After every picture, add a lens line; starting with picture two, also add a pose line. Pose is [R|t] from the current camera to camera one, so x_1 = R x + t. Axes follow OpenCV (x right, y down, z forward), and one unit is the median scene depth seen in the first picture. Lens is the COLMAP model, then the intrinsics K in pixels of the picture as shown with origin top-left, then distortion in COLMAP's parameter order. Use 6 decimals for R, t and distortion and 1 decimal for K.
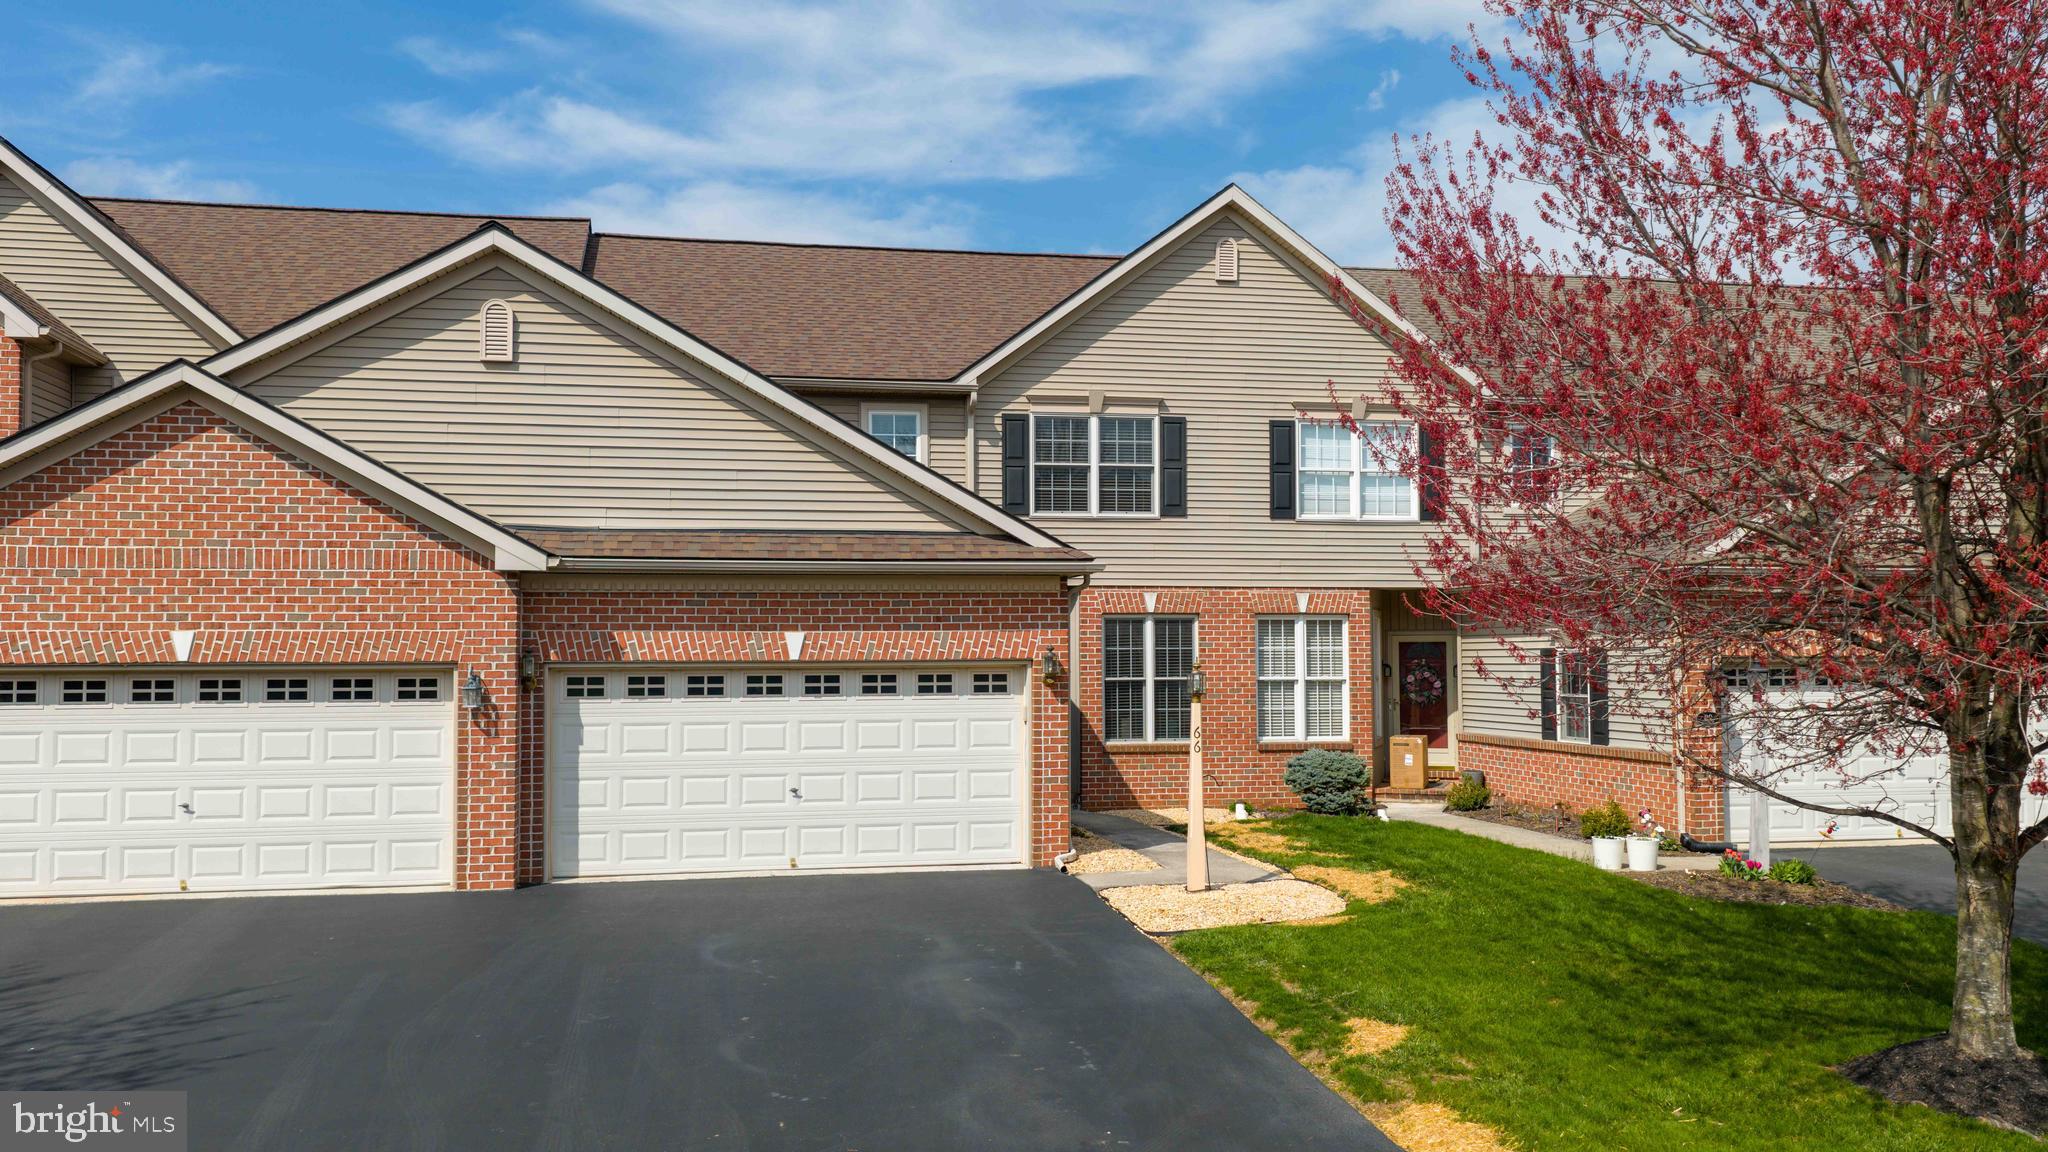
lens RADIAL K [[1671.3, 0, 1030.8], [0, 1671.3, 591.1], [0, 0, 1]] dist [0.039291, -0.075442]
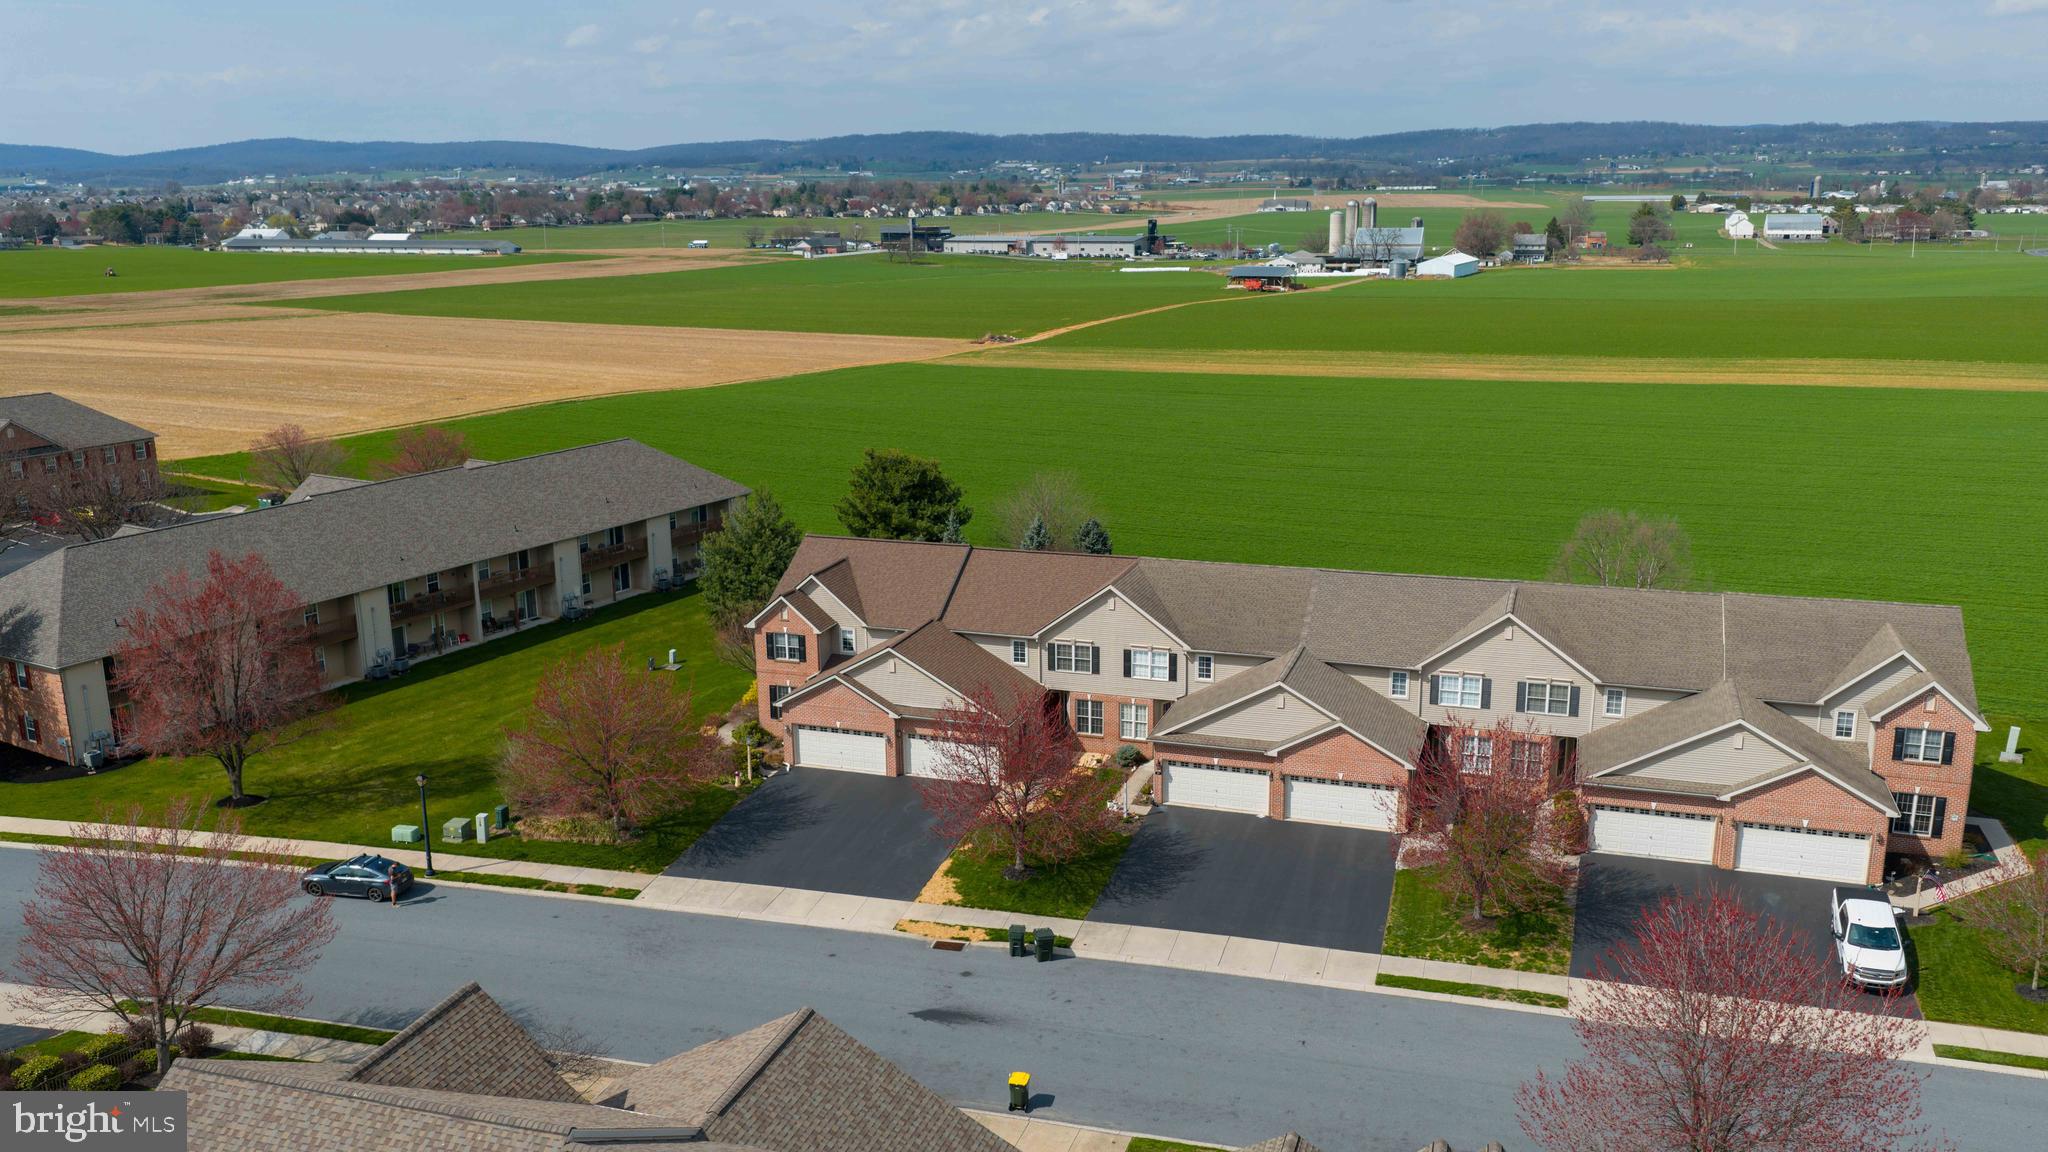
lens RADIAL K [[1671.3, 0, 1027.7], [0, 1671.3, 579.8], [0, 0, 1]] dist [0.039291, -0.075442]
pose [[0.867195, 0.114024, -0.484738, 2.222976], [0.026519, 0.961476, 0.273608, -1.624673], [0.497262, -0.250126, 0.830763, -2.616341]]
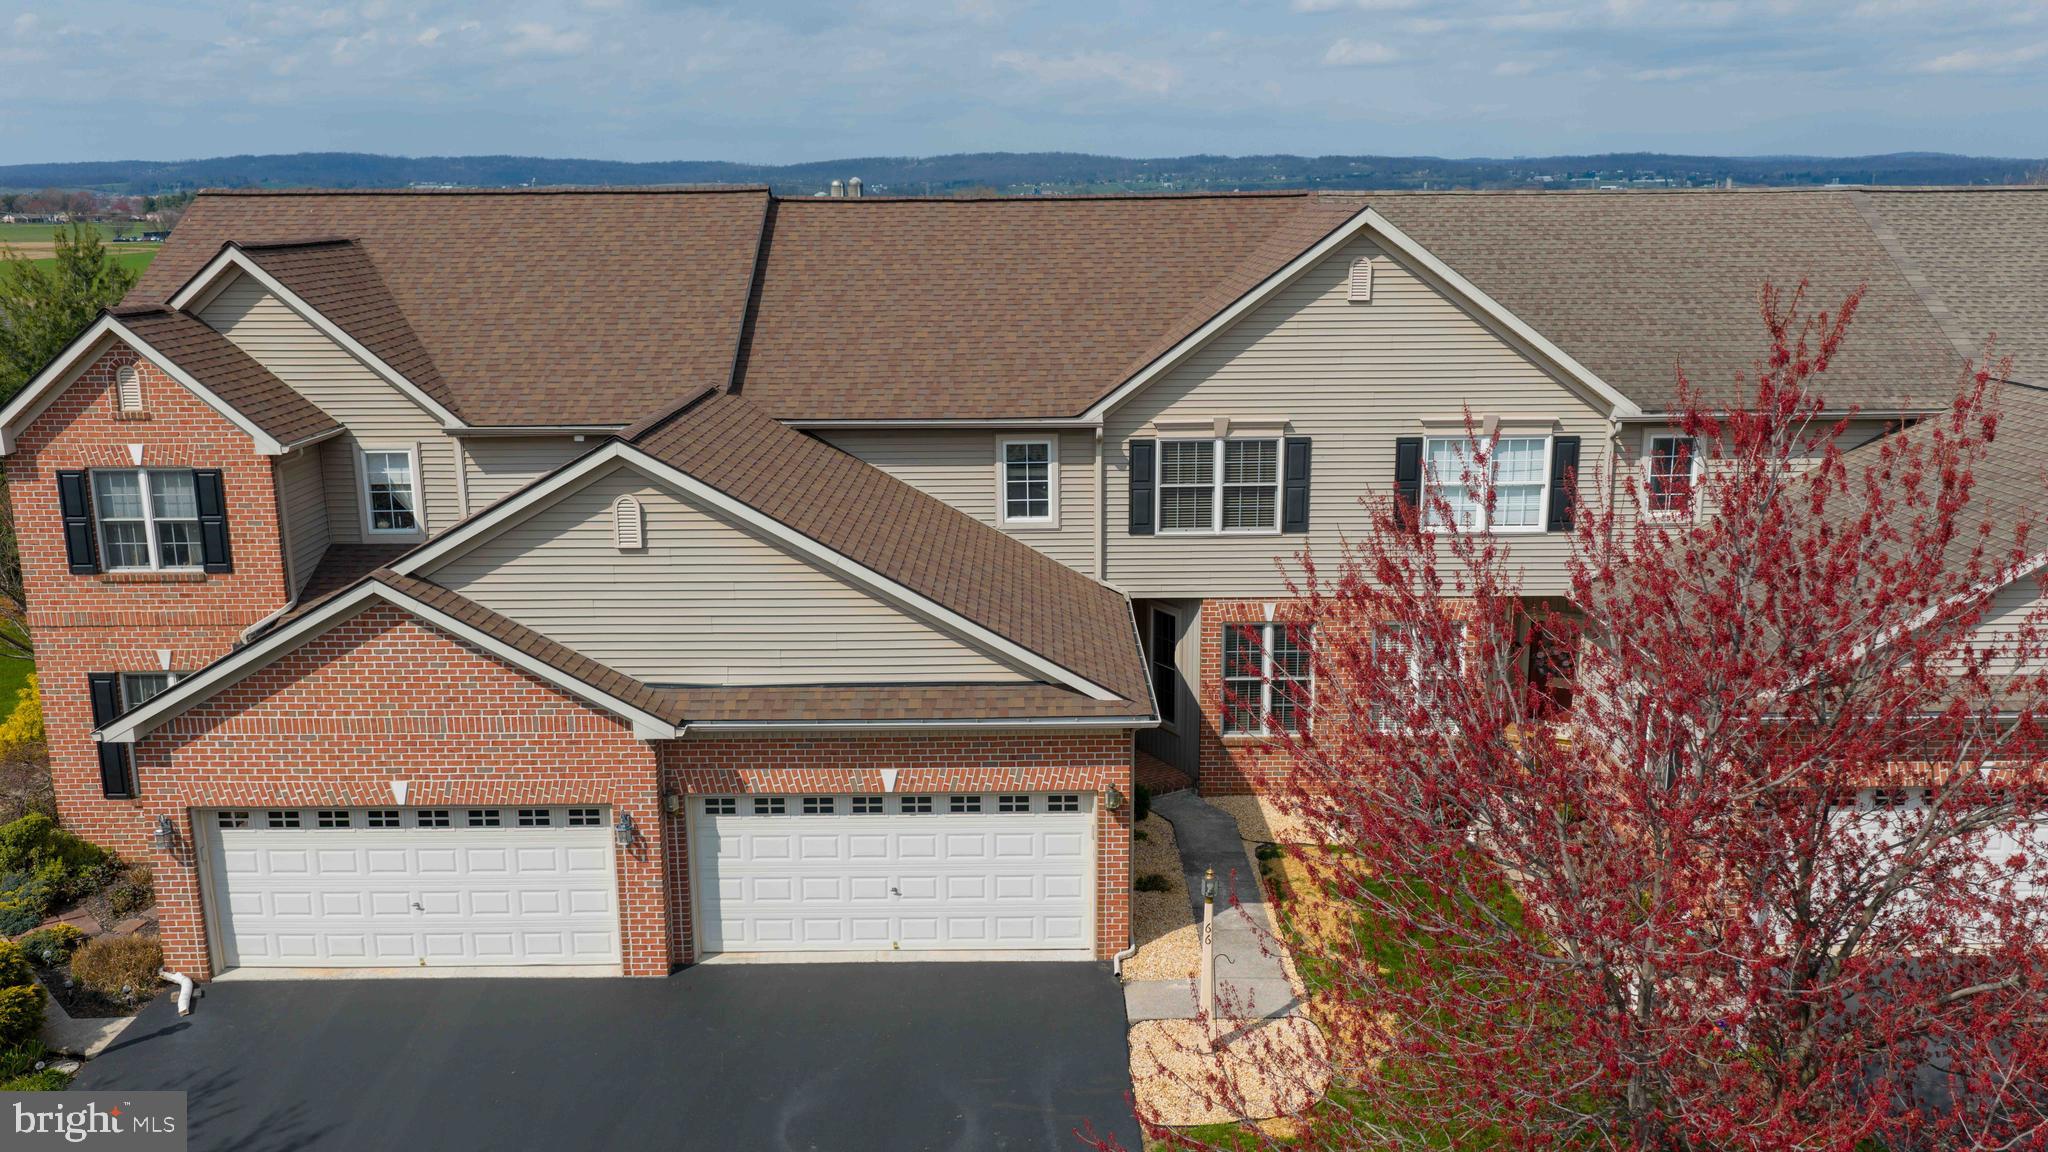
lens RADIAL K [[1671.3, 0, 1028.8], [0, 1671.3, 586.5], [0, 0, 1]] dist [0.039291, -0.075442]
pose [[0.981125, 0.041827, -0.188797, 0.164925], [0.010219, 0.963748, 0.266618, -0.399377], [0.193104, -0.263515, 0.945130, -0.044383]]
